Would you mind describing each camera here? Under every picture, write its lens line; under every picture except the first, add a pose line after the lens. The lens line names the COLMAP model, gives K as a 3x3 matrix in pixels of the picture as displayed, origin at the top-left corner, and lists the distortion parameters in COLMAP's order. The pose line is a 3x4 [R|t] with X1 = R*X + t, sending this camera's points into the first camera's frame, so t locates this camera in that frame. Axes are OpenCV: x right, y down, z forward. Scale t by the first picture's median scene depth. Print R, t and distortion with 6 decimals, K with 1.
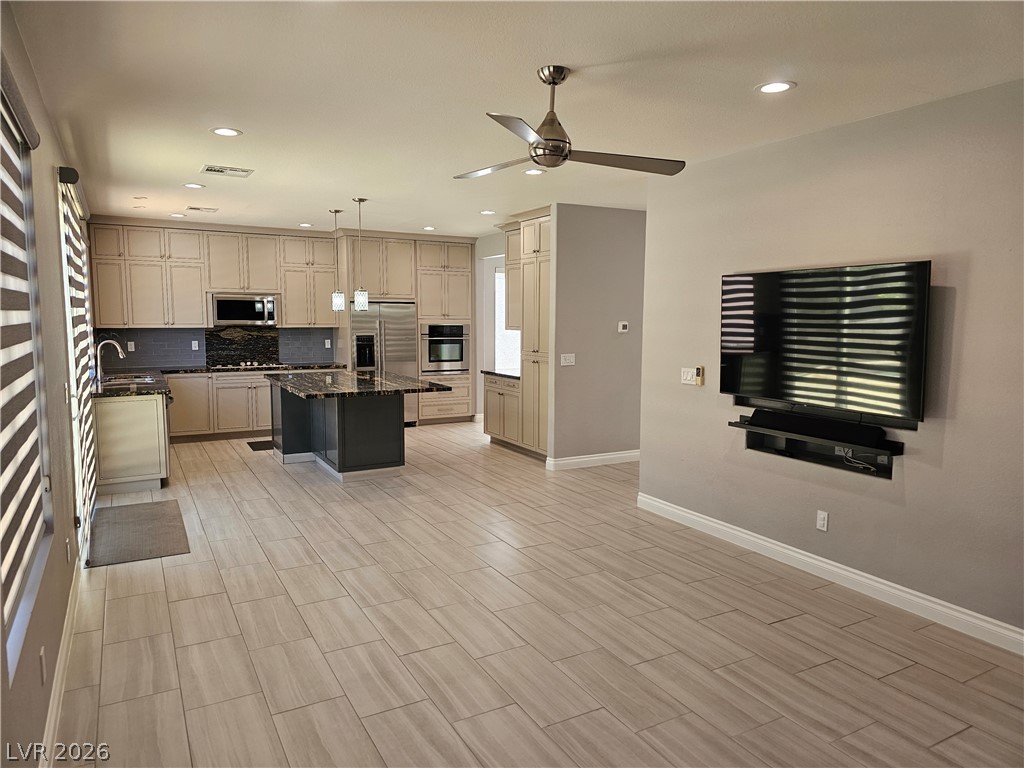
lens RADIAL K [[685.2, 0, 513.0], [0, 685.2, 384.6], [0, 0, 1]] dist [0.068196, -0.071307]
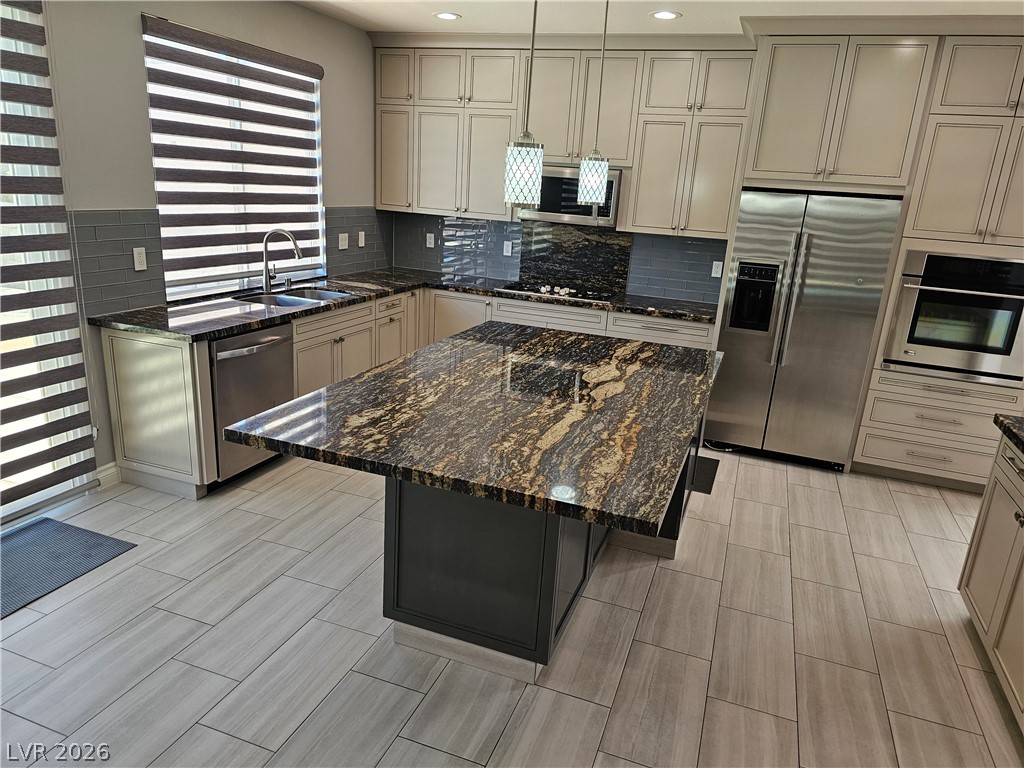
lens RADIAL K [[685.2, 0, 517.0], [0, 685.2, 386.5], [0, 0, 1]] dist [0.068196, -0.071307]
pose [[0.654660, 0.251832, -0.712742, 0.051086], [-0.139635, 0.966937, 0.213390, -0.100565], [0.742914, -0.040175, 0.668180, 0.825122]]
